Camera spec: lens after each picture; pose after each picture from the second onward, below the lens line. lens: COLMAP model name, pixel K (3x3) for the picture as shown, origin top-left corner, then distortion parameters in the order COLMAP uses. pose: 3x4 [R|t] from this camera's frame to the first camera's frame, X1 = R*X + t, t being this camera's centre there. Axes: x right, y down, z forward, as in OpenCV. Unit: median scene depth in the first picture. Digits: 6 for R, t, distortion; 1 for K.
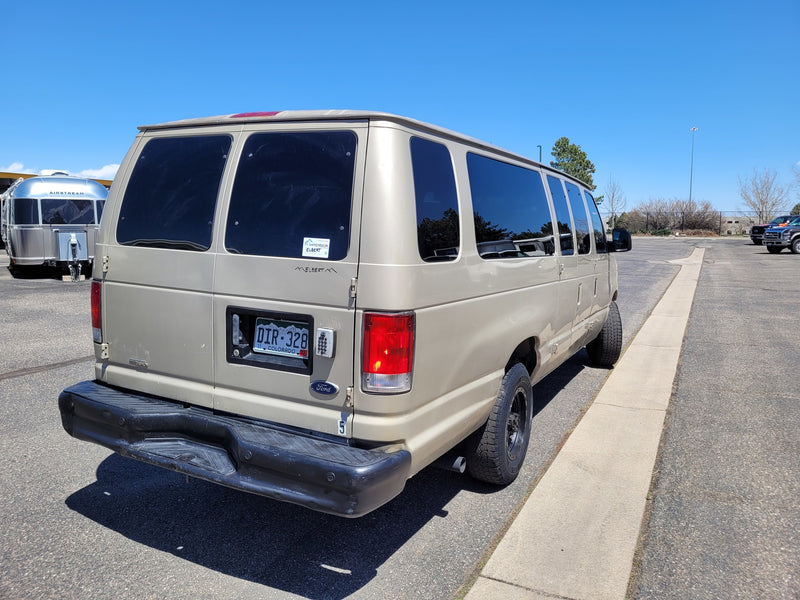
lens RADIAL K [[625.4, 0, 400.0], [0, 625.4, 300.0], [0, 0, 1]] dist [0.005810, -0.000011]
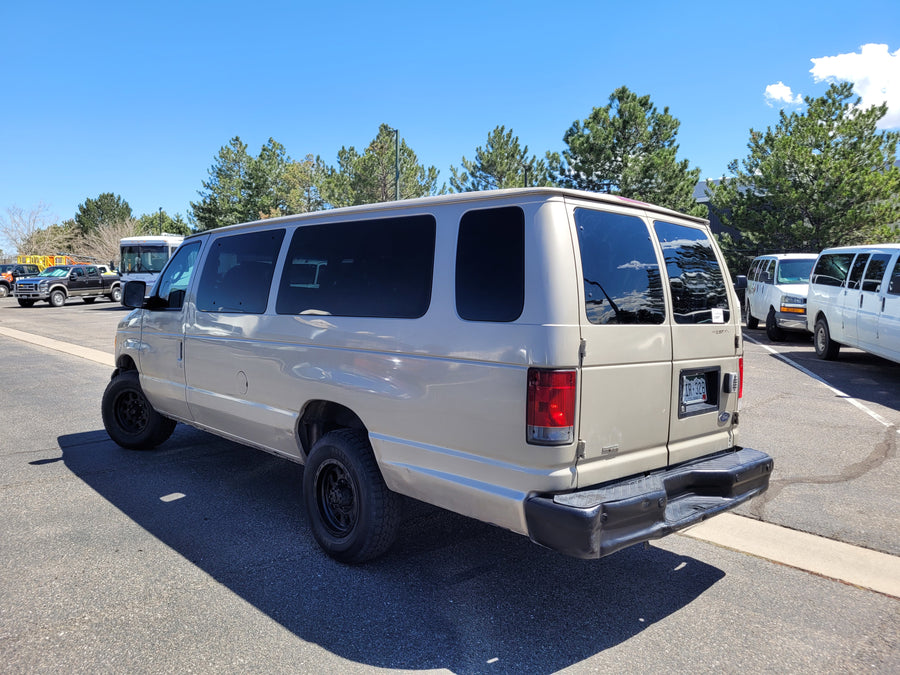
lens RADIAL K [[703.6, 0, 450.0], [0, 703.6, 337.5], [0, 0, 1]] dist [0.005810, -0.000011]
pose [[0.306867, -0.073202, 0.948933, -1.528365], [0.097838, 0.994182, 0.045054, -0.139901], [-0.946710, 0.079016, 0.312244, 0.927556]]
